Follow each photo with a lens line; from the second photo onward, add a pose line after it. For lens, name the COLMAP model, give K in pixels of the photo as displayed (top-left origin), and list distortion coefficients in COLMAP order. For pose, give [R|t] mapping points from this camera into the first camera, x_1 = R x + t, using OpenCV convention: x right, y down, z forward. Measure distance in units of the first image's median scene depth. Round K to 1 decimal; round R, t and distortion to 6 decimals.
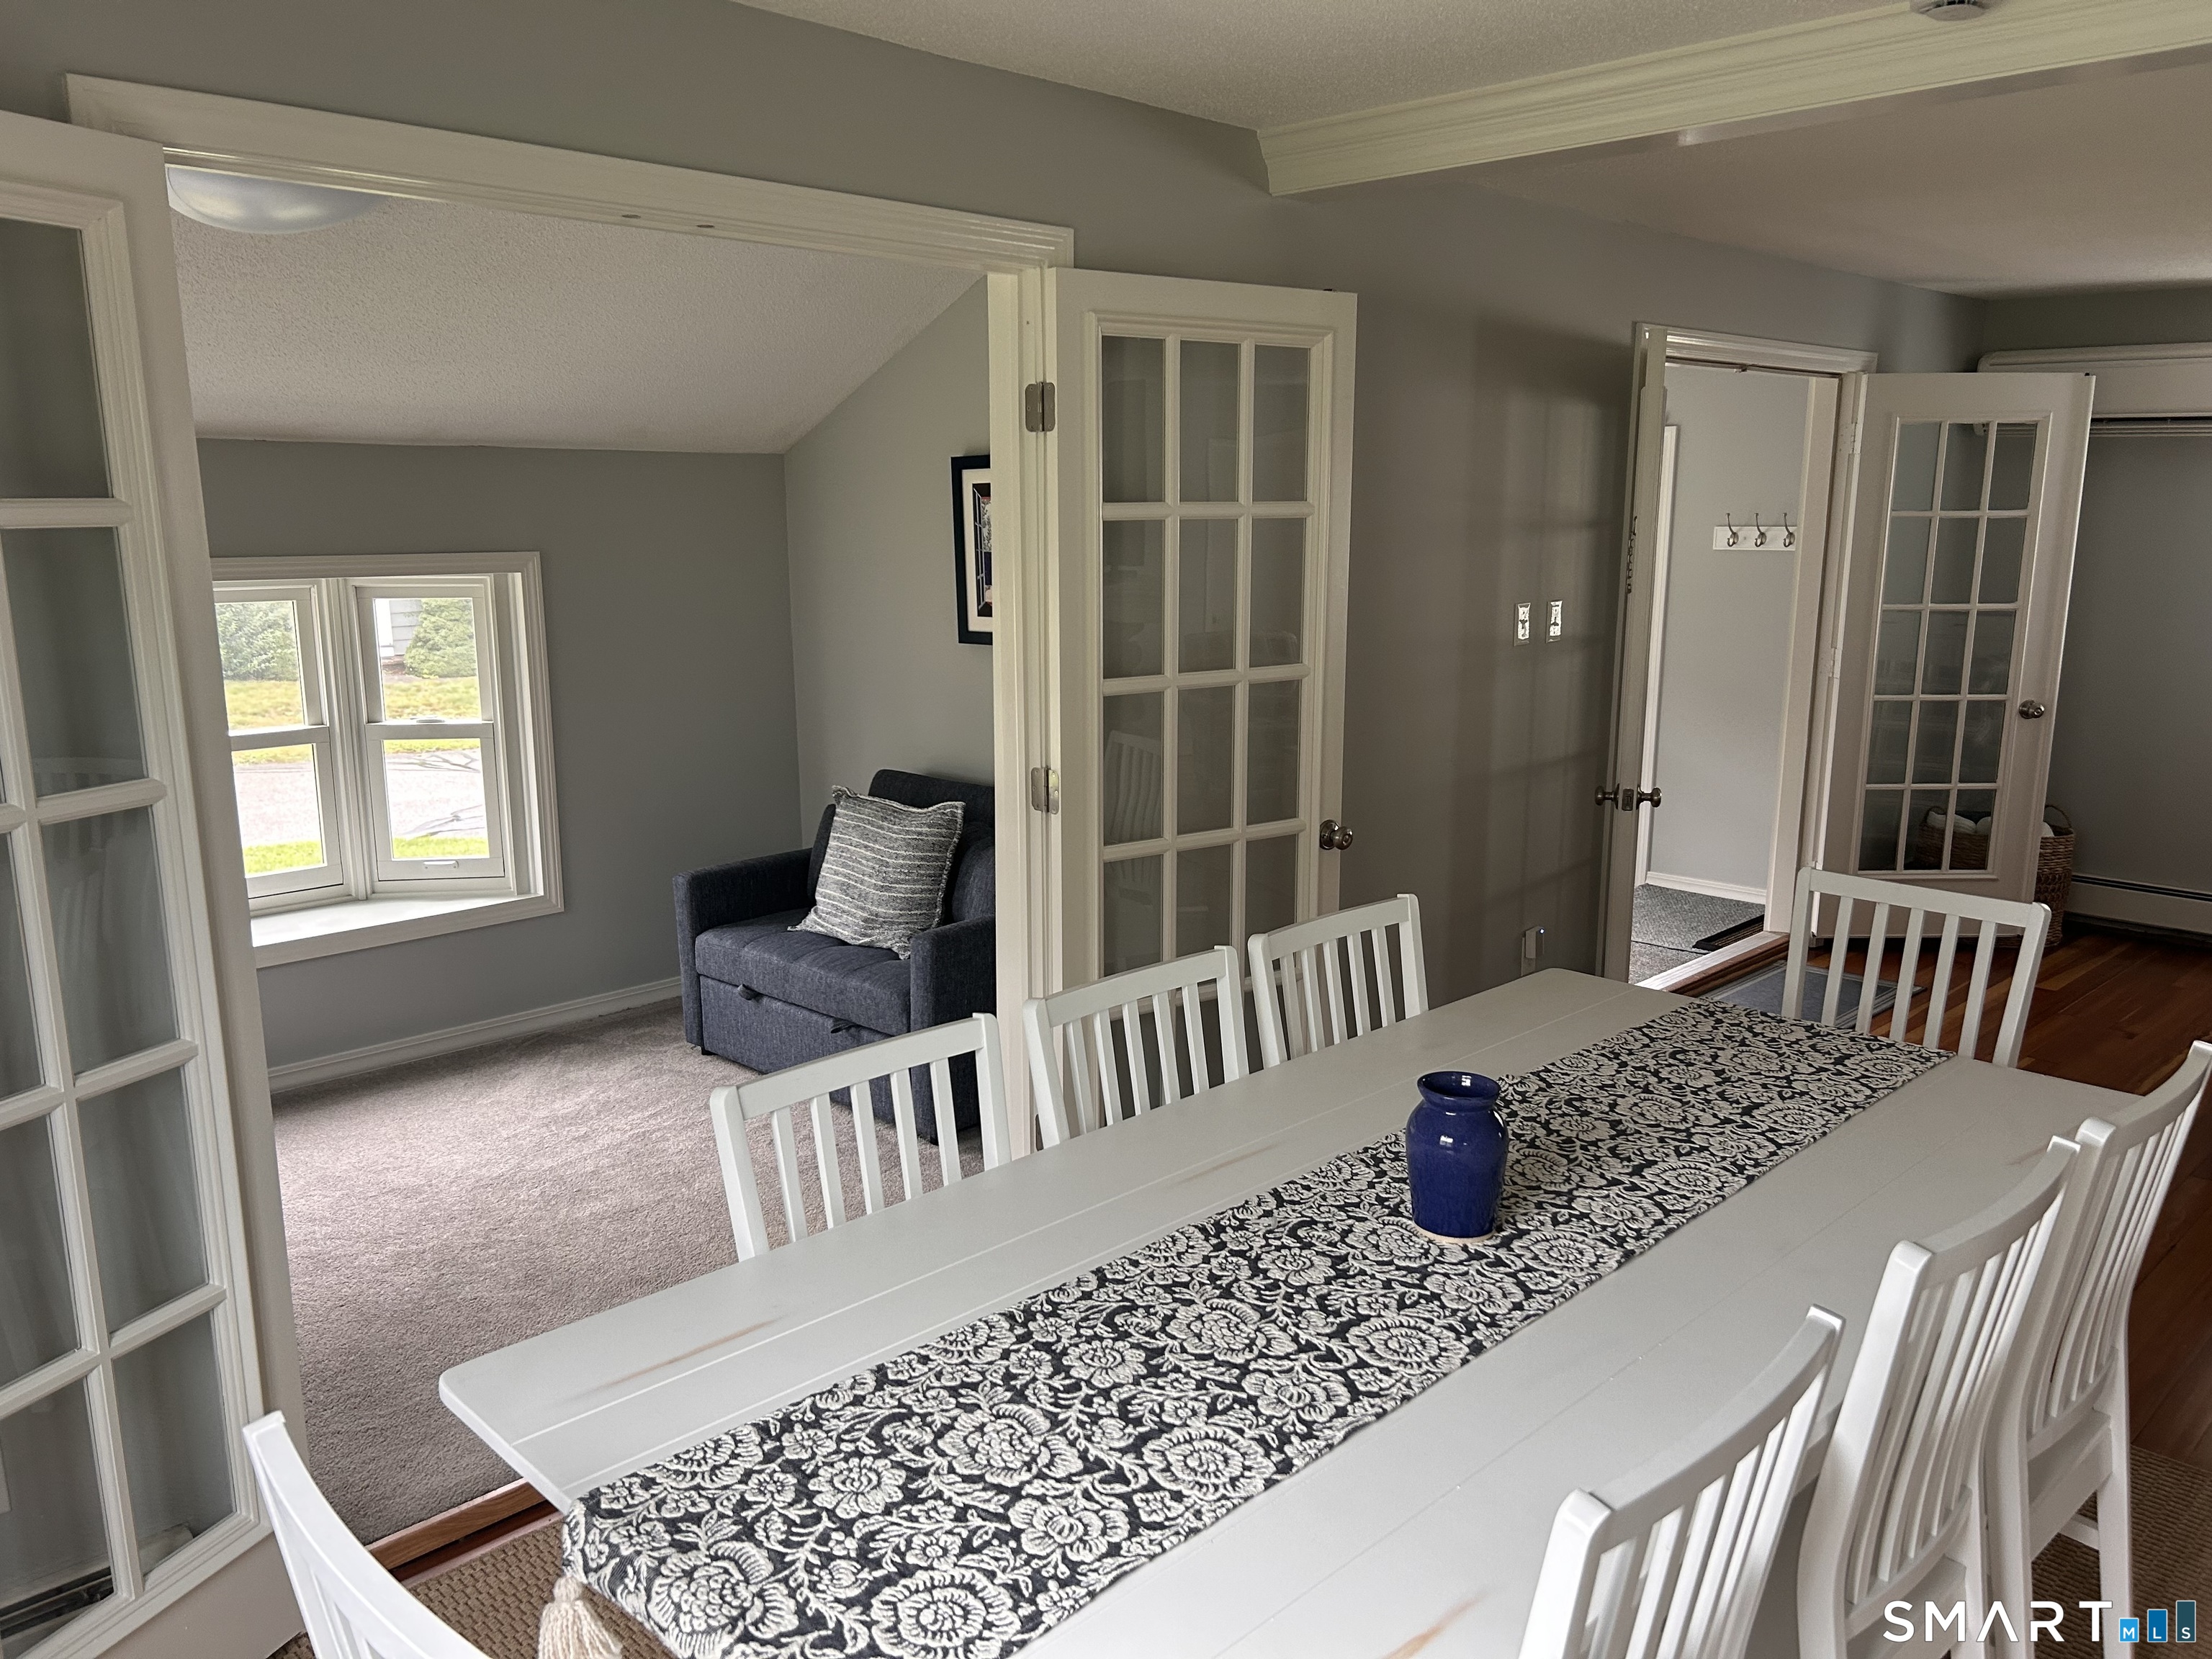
lens RADIAL K [[1677.2, 0, 1123.1], [0, 1677.2, 836.4], [0, 0, 1]] dist [0.084870, -0.133657]
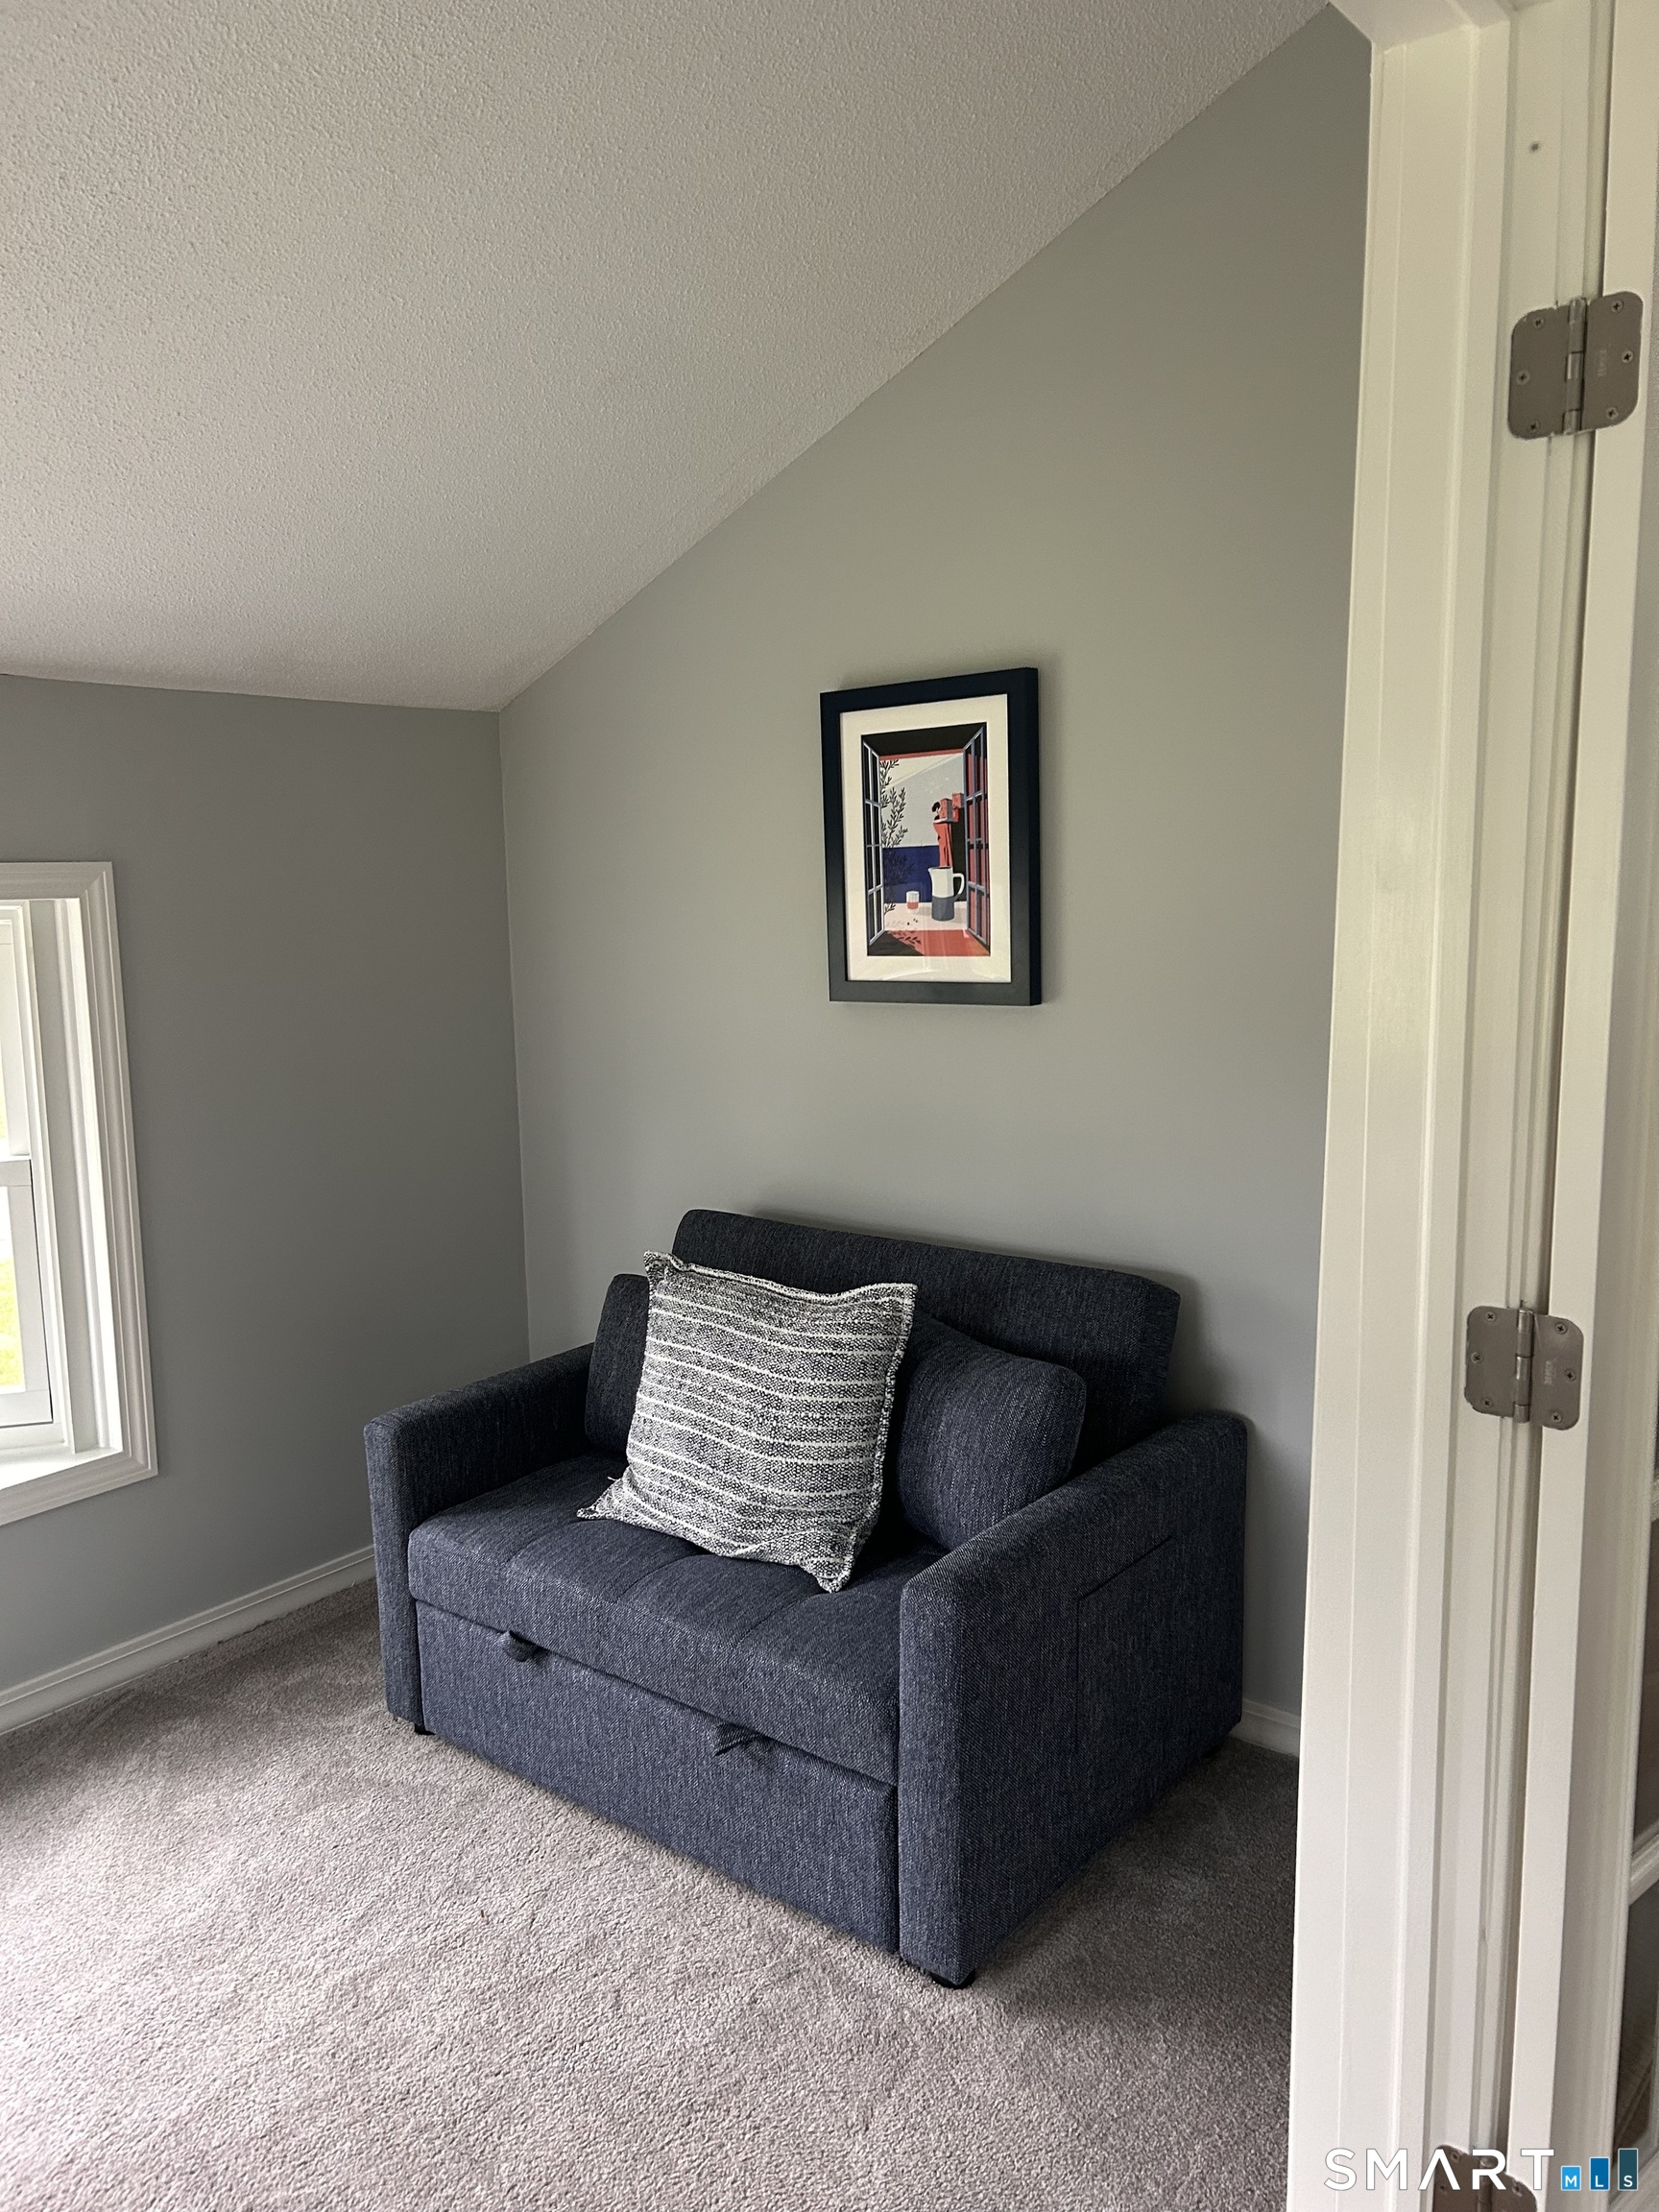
lens RADIAL K [[1677.2, 0, 829.5], [0, 1677.2, 1106.0], [0, 0, 1]] dist [0.084870, -0.133657]
pose [[0.995395, -0.029567, 0.091183, -0.163808], [0.034126, 0.998223, -0.048845, -0.050801], [-0.089577, 0.051731, 0.994636, 0.427027]]
